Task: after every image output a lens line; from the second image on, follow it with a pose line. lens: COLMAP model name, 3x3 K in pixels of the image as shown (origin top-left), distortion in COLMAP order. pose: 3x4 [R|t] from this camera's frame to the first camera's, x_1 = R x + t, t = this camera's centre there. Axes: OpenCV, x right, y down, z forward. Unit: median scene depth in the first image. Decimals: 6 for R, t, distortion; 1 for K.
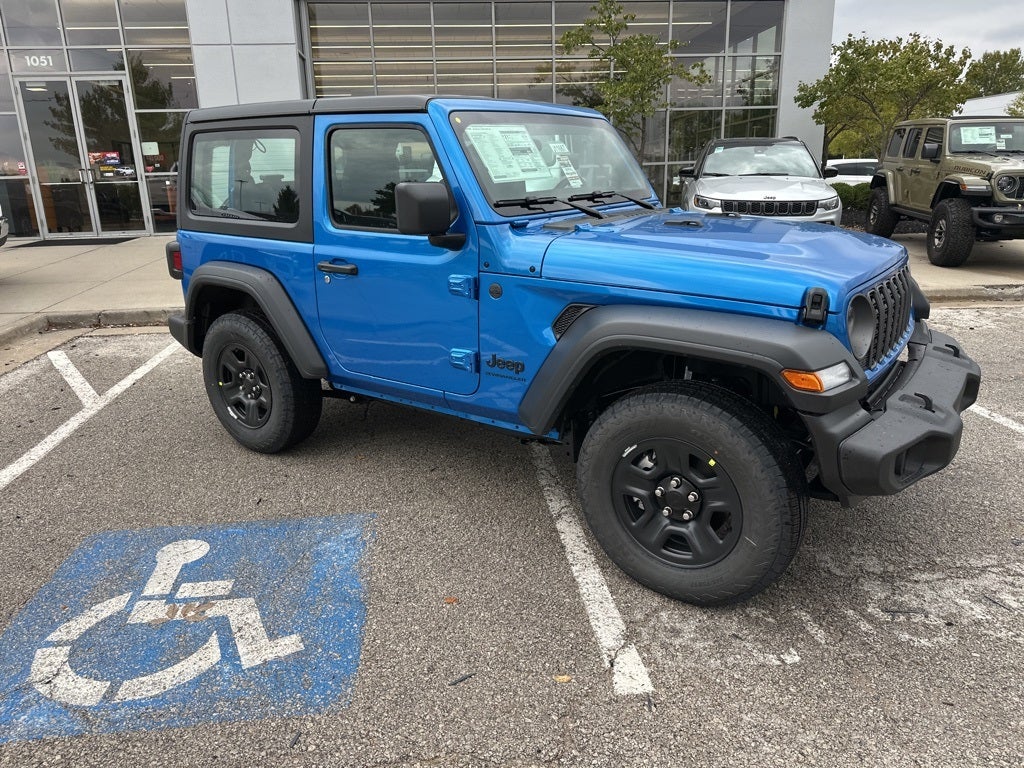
lens RADIAL K [[721.6, 0, 511.3], [0, 721.6, 386.5], [0, 0, 1]] dist [0.031551, -0.035657]
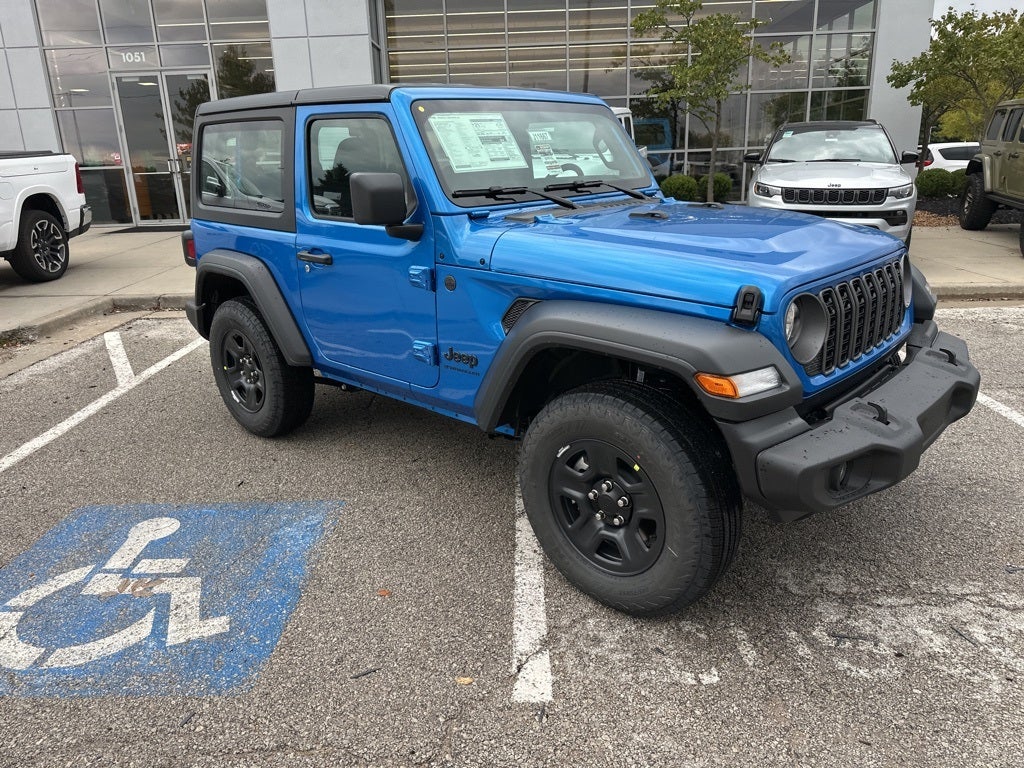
lens RADIAL K [[721.6, 0, 510.6], [0, 721.6, 387.6], [0, 0, 1]] dist [0.031551, -0.035657]
pose [[0.991865, 0.031770, -0.123264, 0.192700], [-0.029583, 0.999371, 0.019534, -0.011951], [0.123807, -0.015728, 0.992182, 0.030601]]
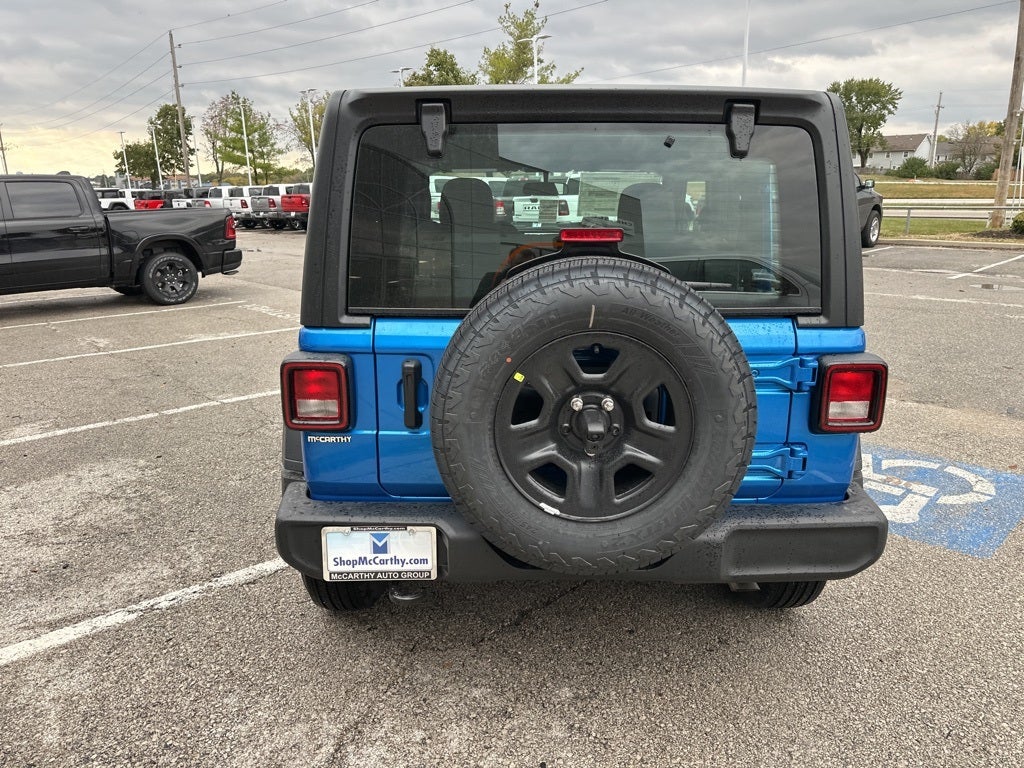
lens RADIAL K [[721.6, 0, 506.9], [0, 721.6, 383.5], [0, 0, 1]] dist [0.031551, -0.035657]
pose [[-0.593042, -0.178109, 0.785225, -1.051327], [0.252779, 0.884736, 0.391593, -0.645398], [-0.764463, 0.430720, -0.479663, 2.128821]]
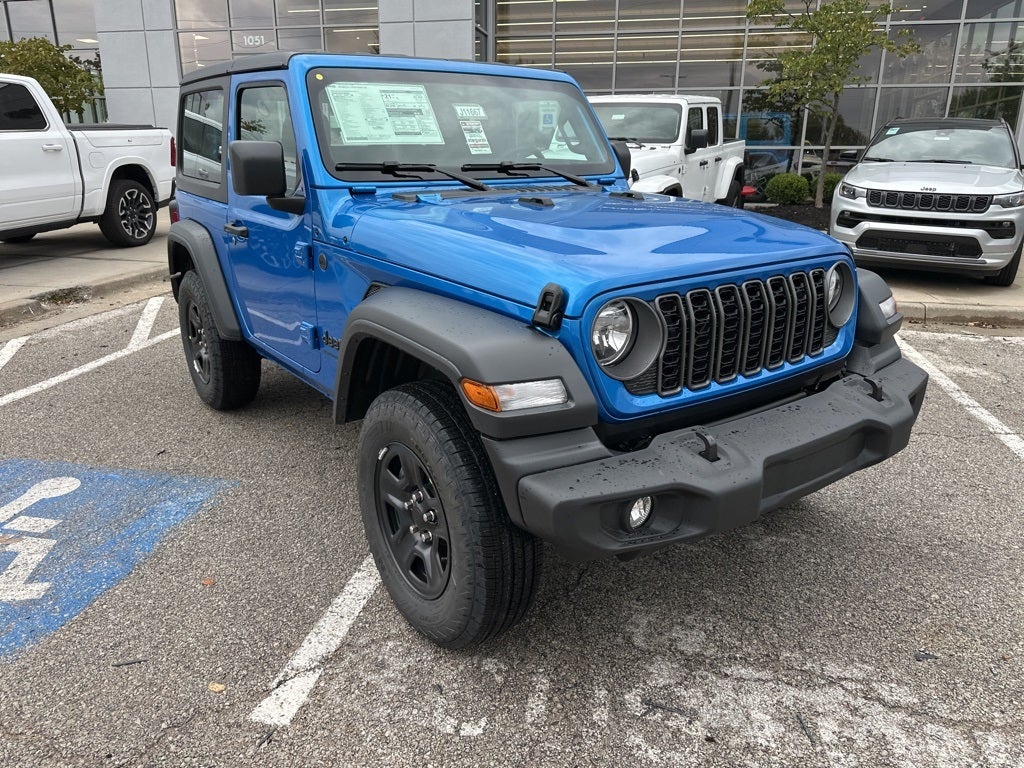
lens RADIAL K [[721.6, 0, 510.9], [0, 721.6, 390.7], [0, 0, 1]] dist [0.031551, -0.035657]
pose [[0.949740, 0.122701, -0.287992, 0.510035], [-0.114620, 0.992398, 0.044824, -0.040510], [0.291302, -0.009562, 0.956583, 0.189052]]
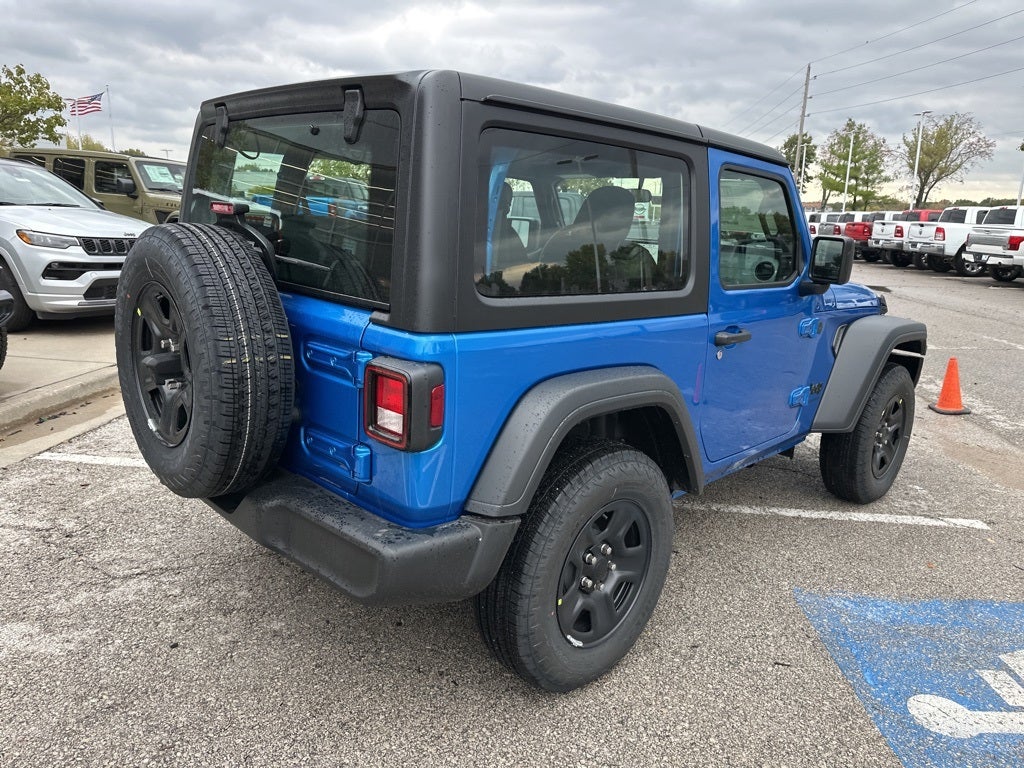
lens RADIAL K [[721.6, 0, 509.1], [0, 721.6, 376.1], [0, 0, 1]] dist [0.031551, -0.035657]
pose [[0.162906, -0.192402, 0.967700, -1.287885], [0.239587, 0.959159, 0.150371, -0.365006], [-0.957110, 0.207352, 0.202350, 1.299385]]
